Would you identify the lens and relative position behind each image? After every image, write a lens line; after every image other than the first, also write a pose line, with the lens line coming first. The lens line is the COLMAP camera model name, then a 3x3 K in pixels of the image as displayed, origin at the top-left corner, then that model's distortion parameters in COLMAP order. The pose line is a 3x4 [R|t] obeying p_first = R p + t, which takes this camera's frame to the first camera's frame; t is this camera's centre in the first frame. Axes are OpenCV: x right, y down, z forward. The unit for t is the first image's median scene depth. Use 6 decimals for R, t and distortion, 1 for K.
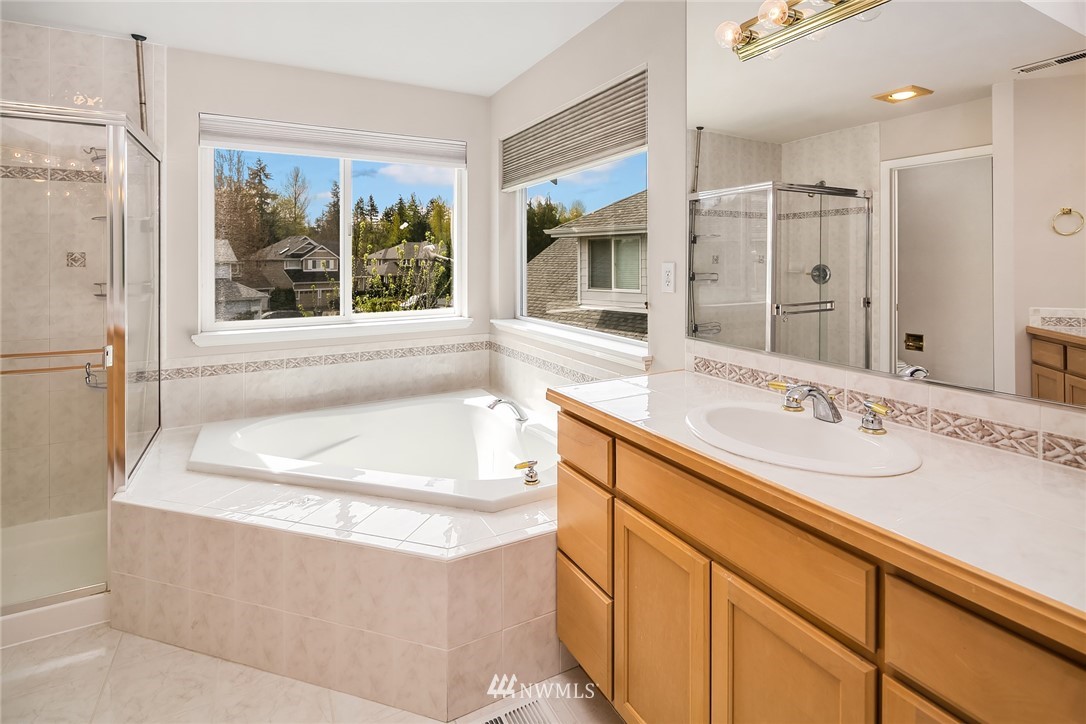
lens RADIAL K [[531.0, 0, 546.3], [0, 531.0, 265.3], [0, 0, 1]] dist [0.000951, 0.000145]
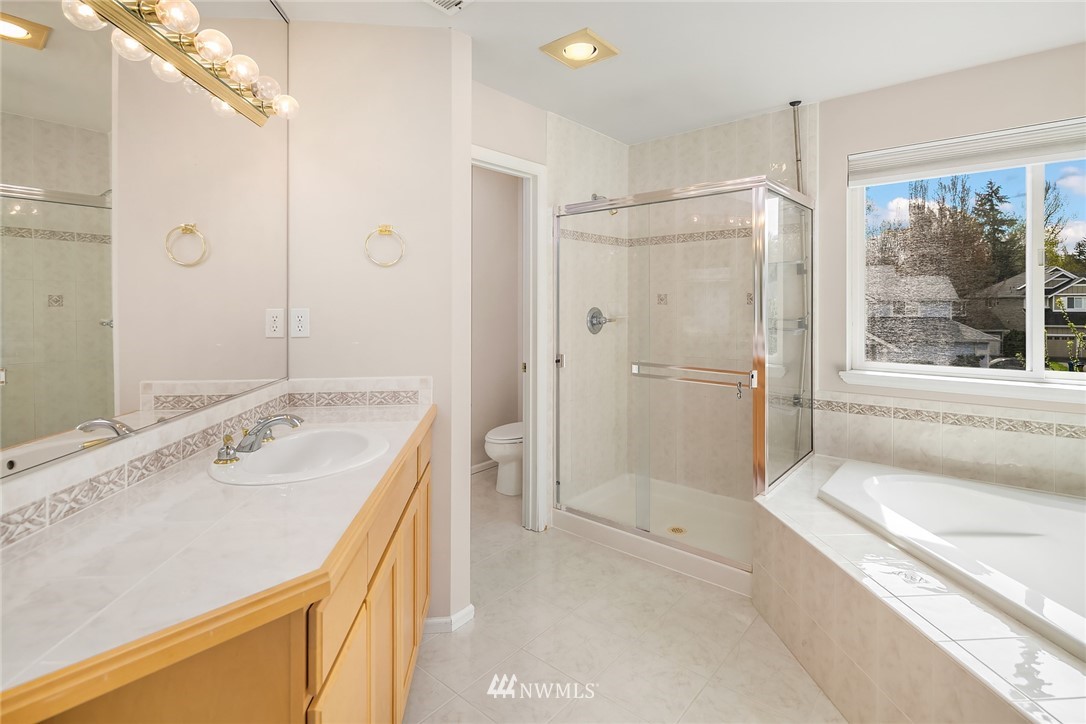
lens RADIAL K [[531.0, 0, 549.1], [0, 531.0, 300.2], [0, 0, 1]] dist [0.000951, 0.000145]
pose [[0.353905, -0.000667, -0.935281, 0.077540], [-0.004279, 0.999988, -0.002333, -0.001912], [0.935272, 0.004828, 0.353898, 0.074844]]
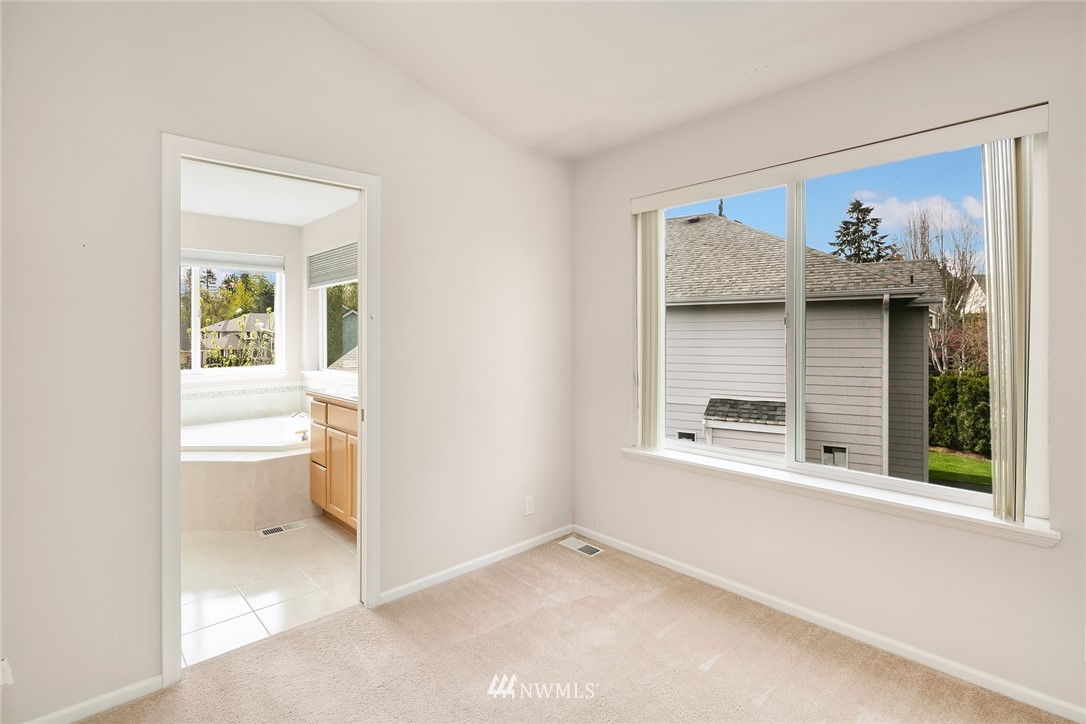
lens RADIAL K [[531.0, 0, 557.2], [0, 531.0, 333.6], [0, 0, 1]] dist [0.000951, 0.000145]
pose [[0.965444, -0.006718, 0.260525, 0.217735], [0.008034, 0.999960, -0.003989, 0.004471], [-0.260487, 0.005944, 0.965459, -0.712197]]
